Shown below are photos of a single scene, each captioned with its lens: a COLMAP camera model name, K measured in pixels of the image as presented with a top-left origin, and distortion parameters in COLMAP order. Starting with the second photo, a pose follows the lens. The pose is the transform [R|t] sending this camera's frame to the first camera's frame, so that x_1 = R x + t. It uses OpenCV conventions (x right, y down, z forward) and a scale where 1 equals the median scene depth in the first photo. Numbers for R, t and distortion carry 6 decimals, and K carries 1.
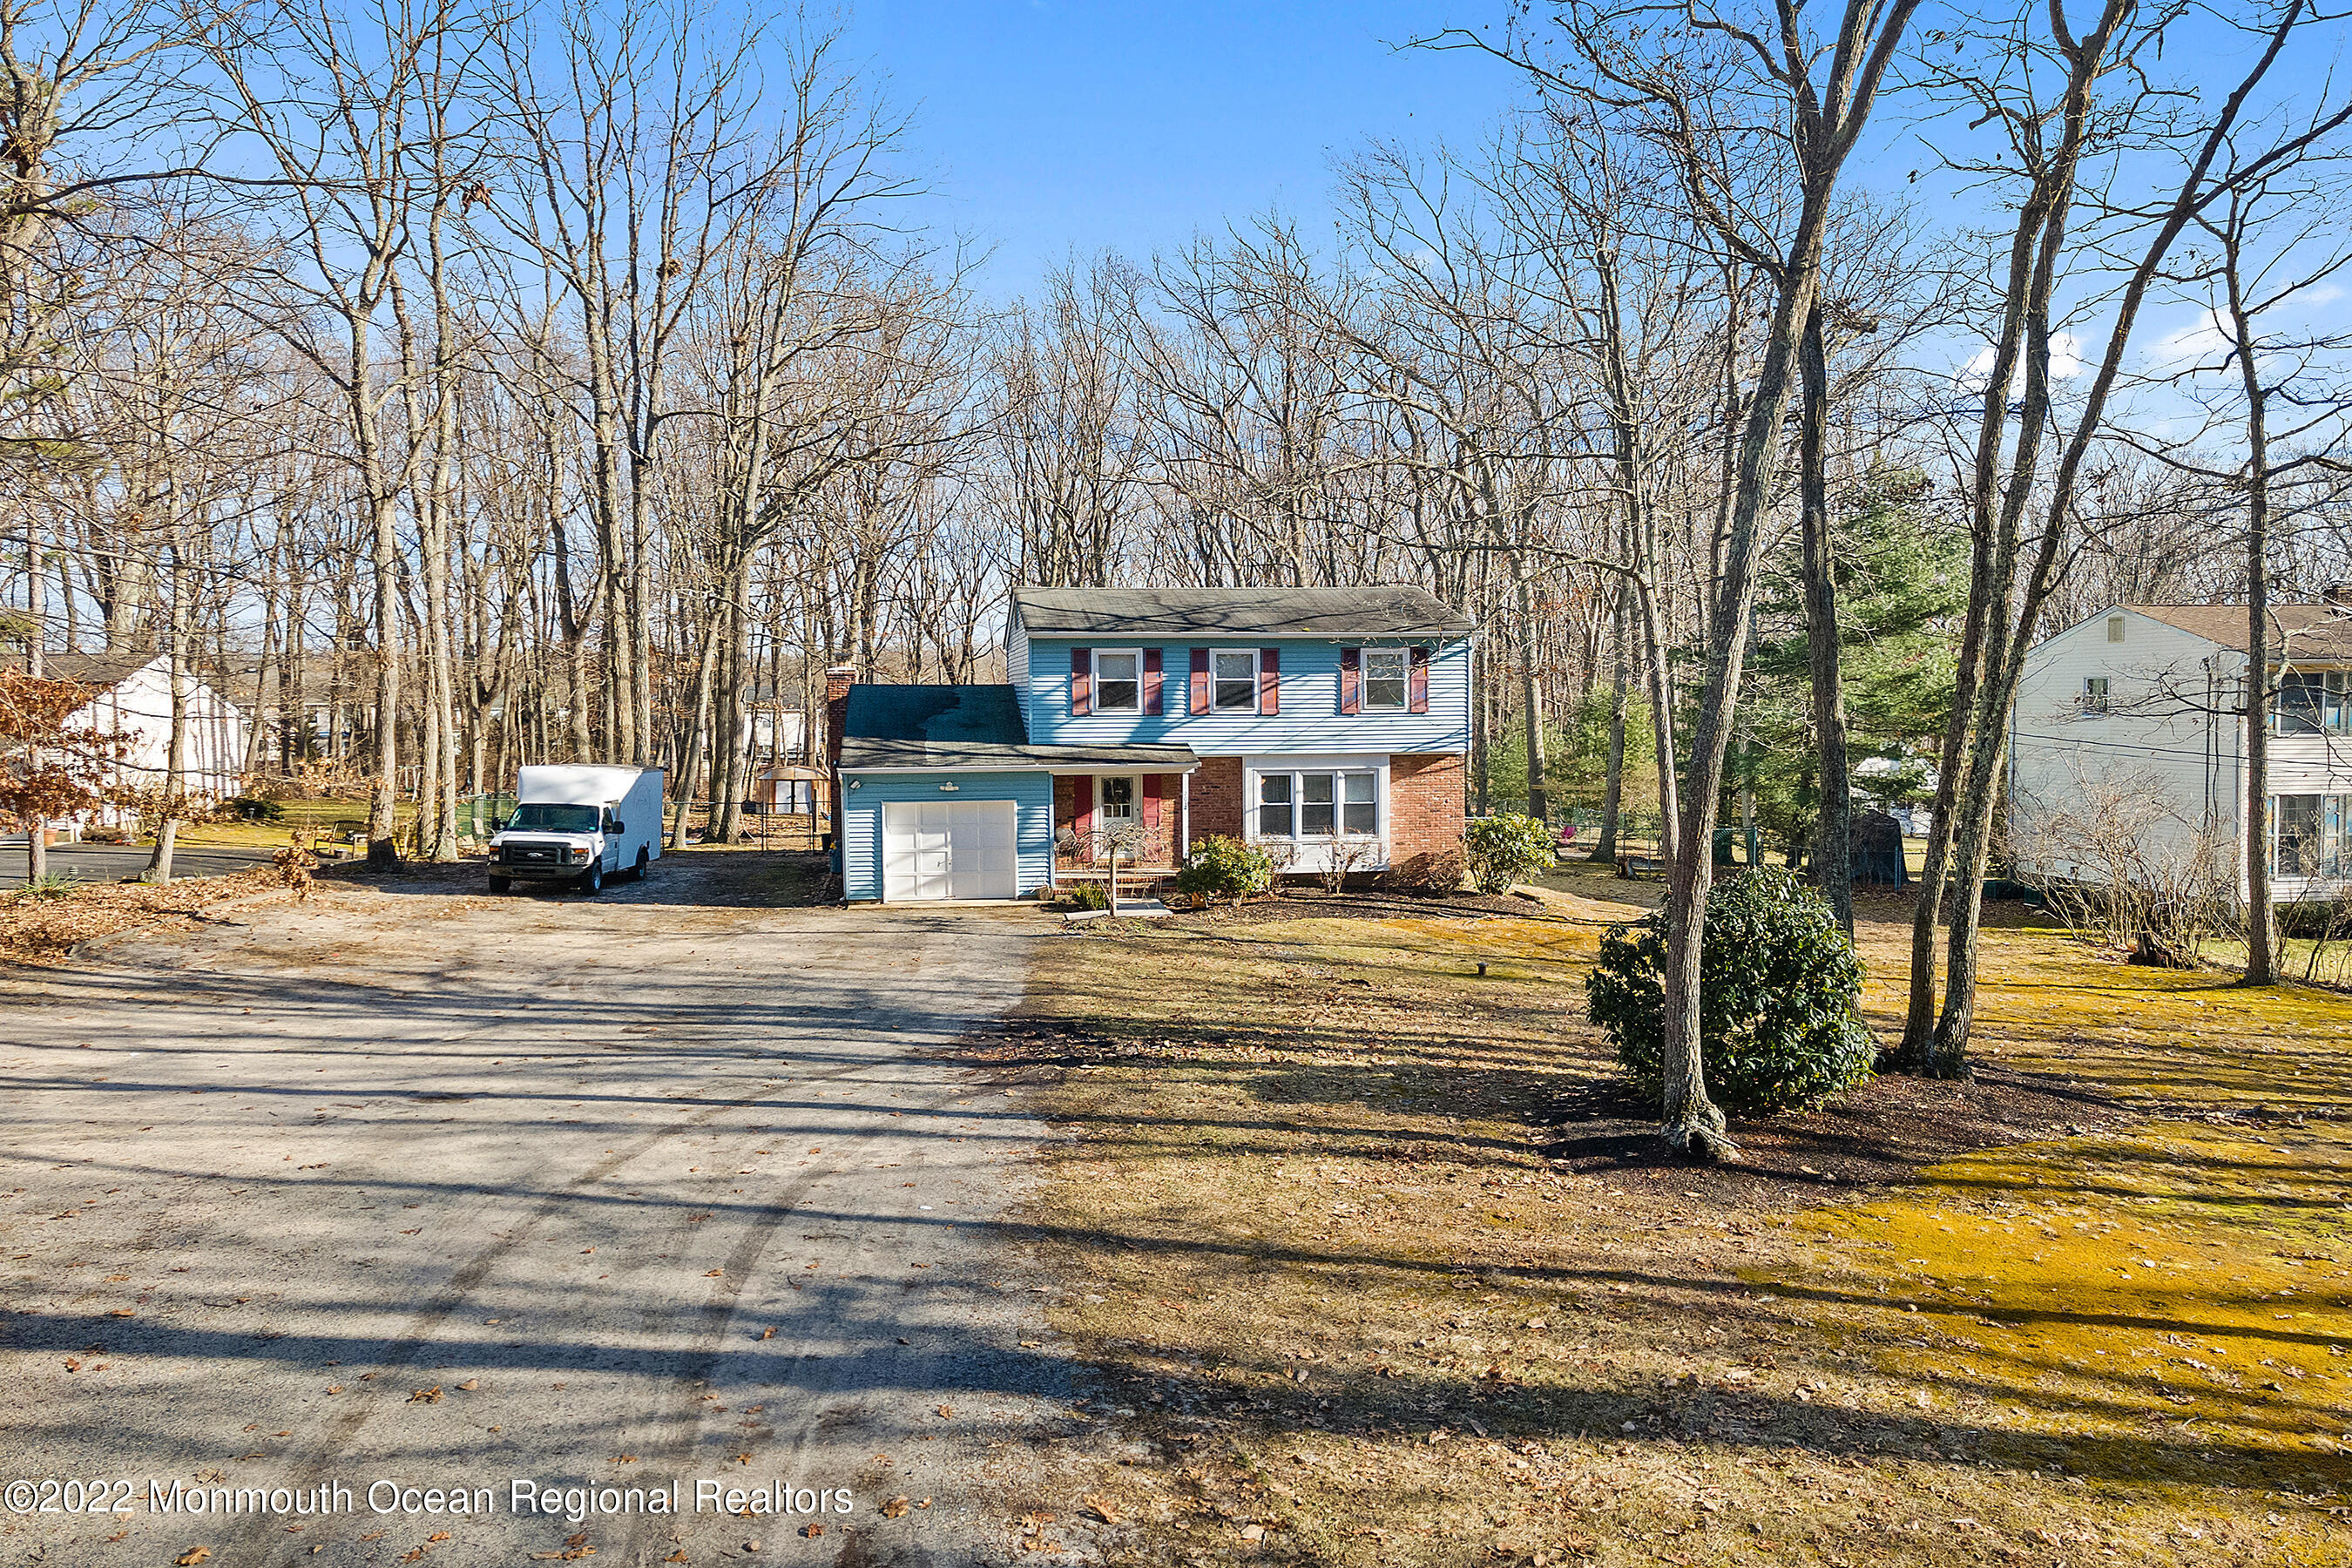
lens RADIAL K [[1778.7, 0, 1176.0], [0, 1778.7, 784.0], [0, 0, 1]] dist [-0.001957, 0.098366]
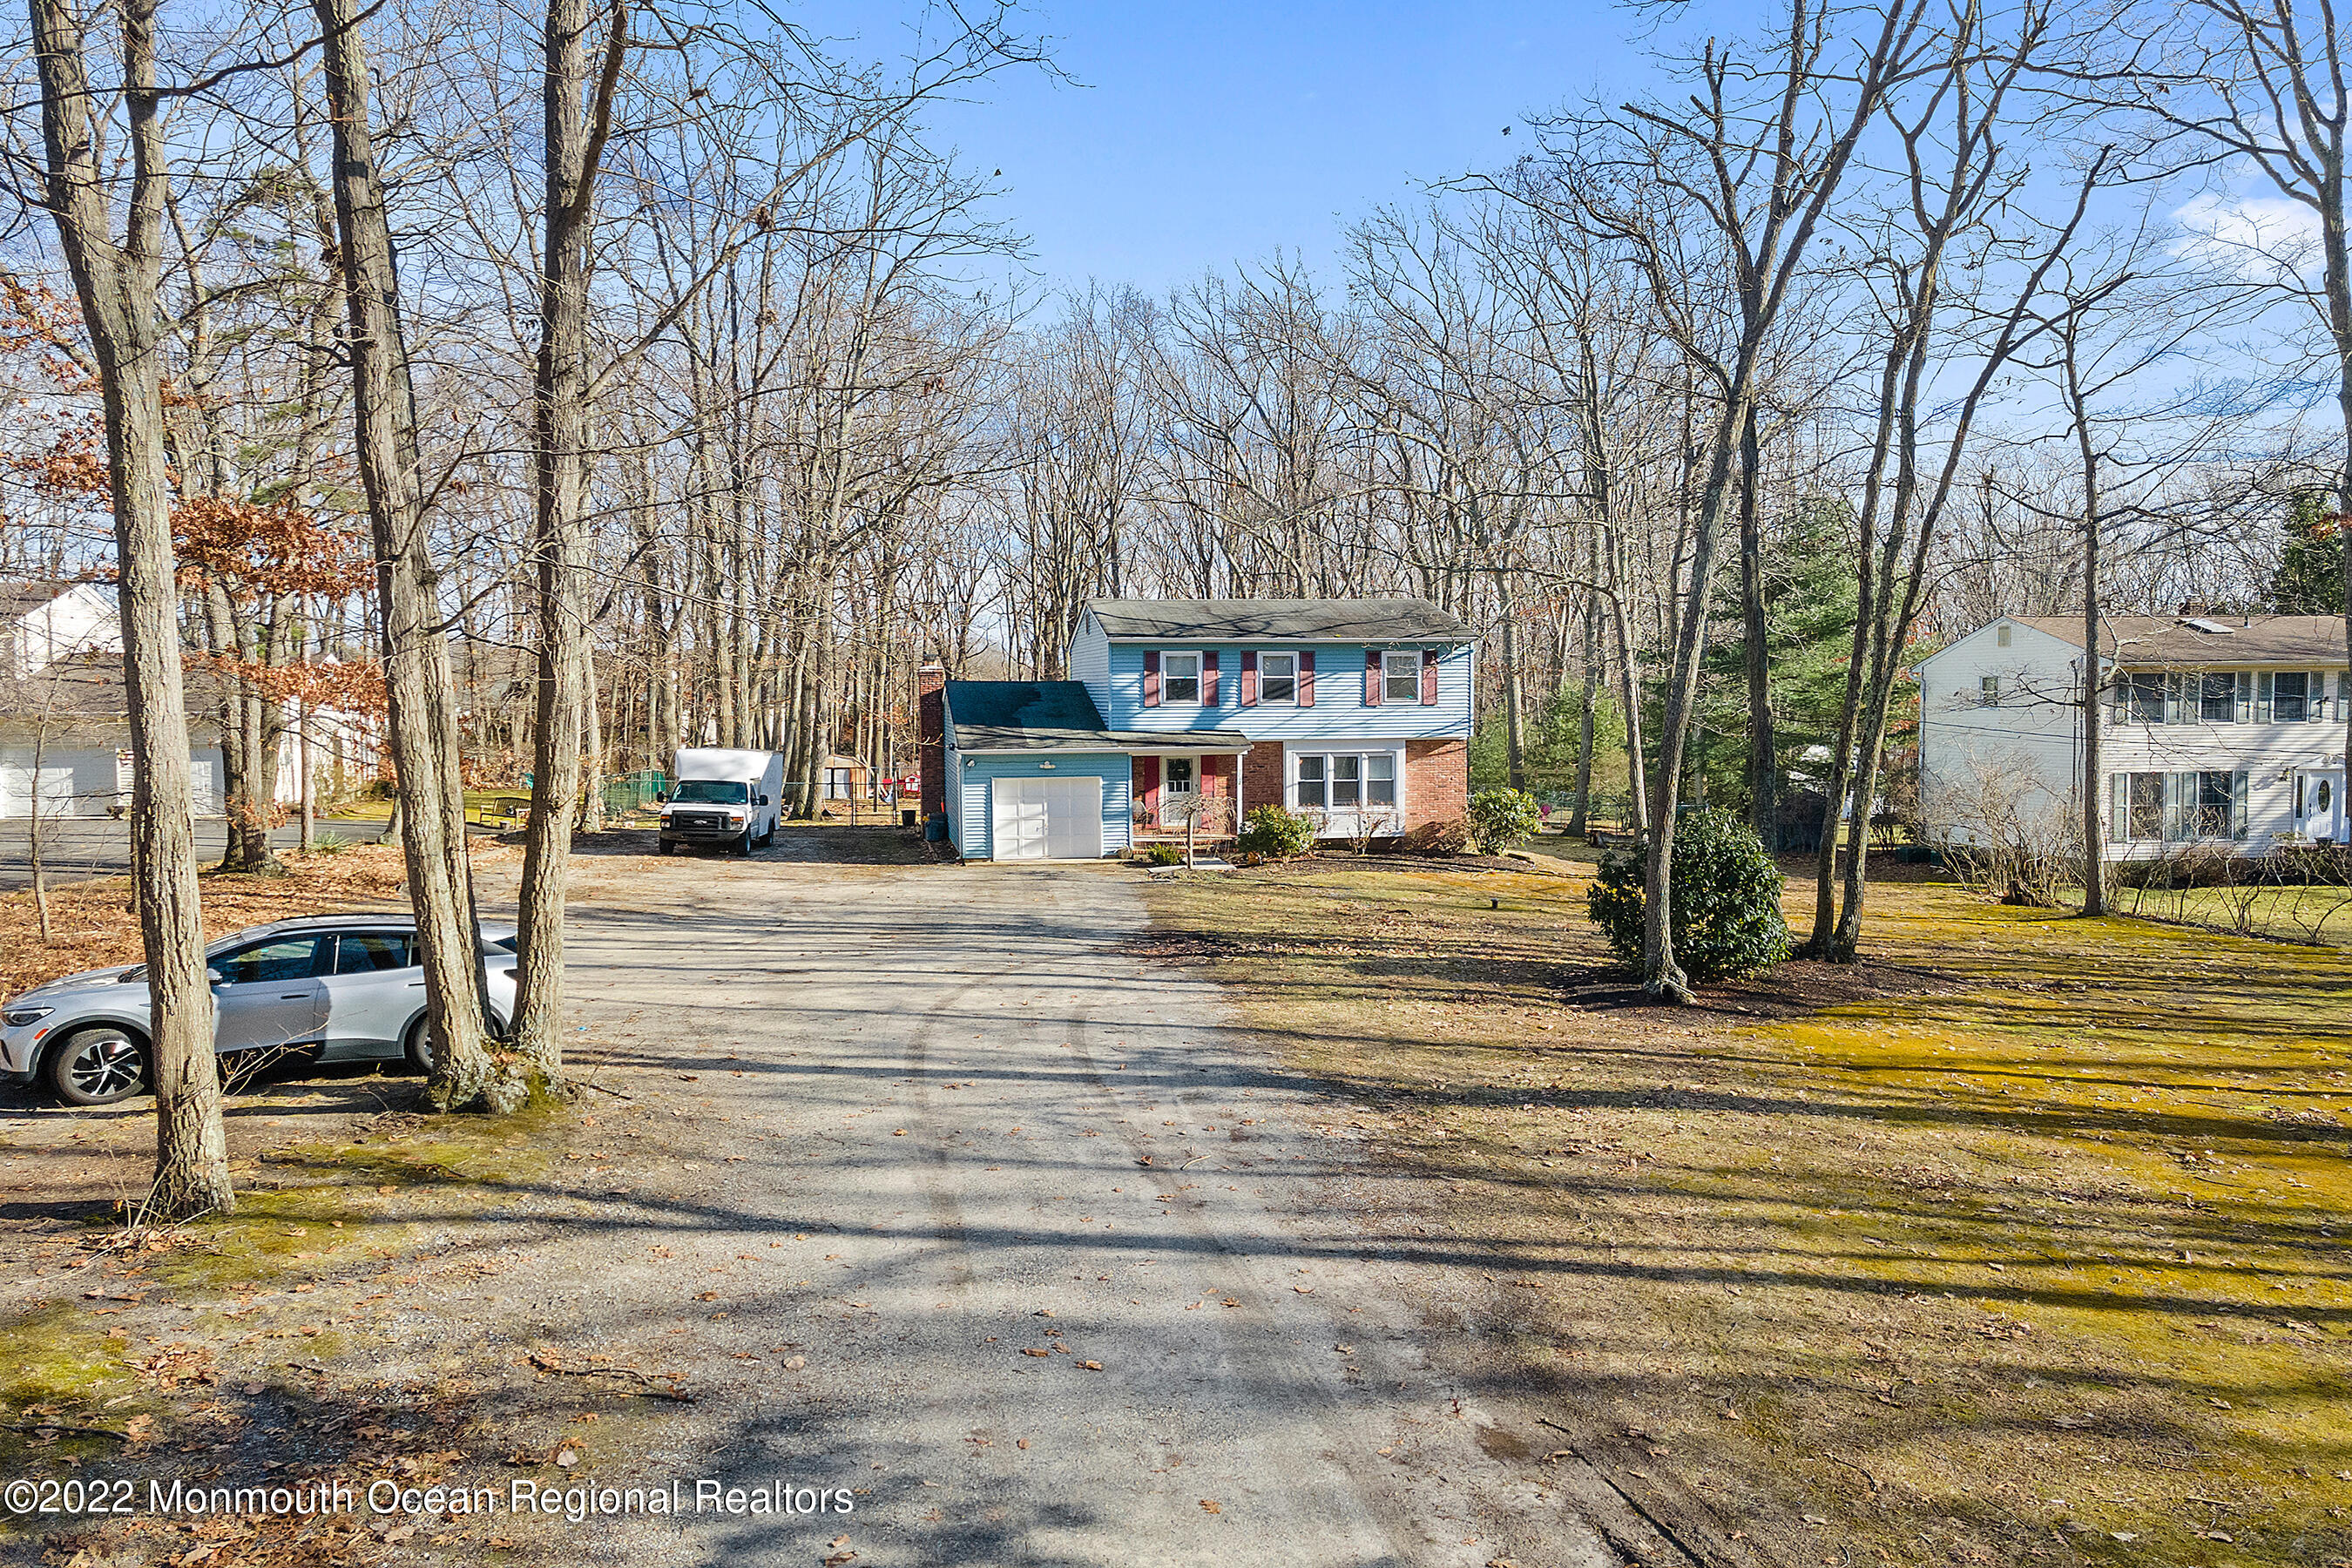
lens RADIAL K [[1778.7, 0, 1176.0], [0, 1778.7, 784.0], [0, 0, 1]] dist [-0.001957, 0.098366]
pose [[0.999693, -0.000067, 0.024781, -0.069749], [0.000029, 0.999999, 0.001558, 0.012514], [-0.024781, -0.001557, 0.999692, -0.213870]]
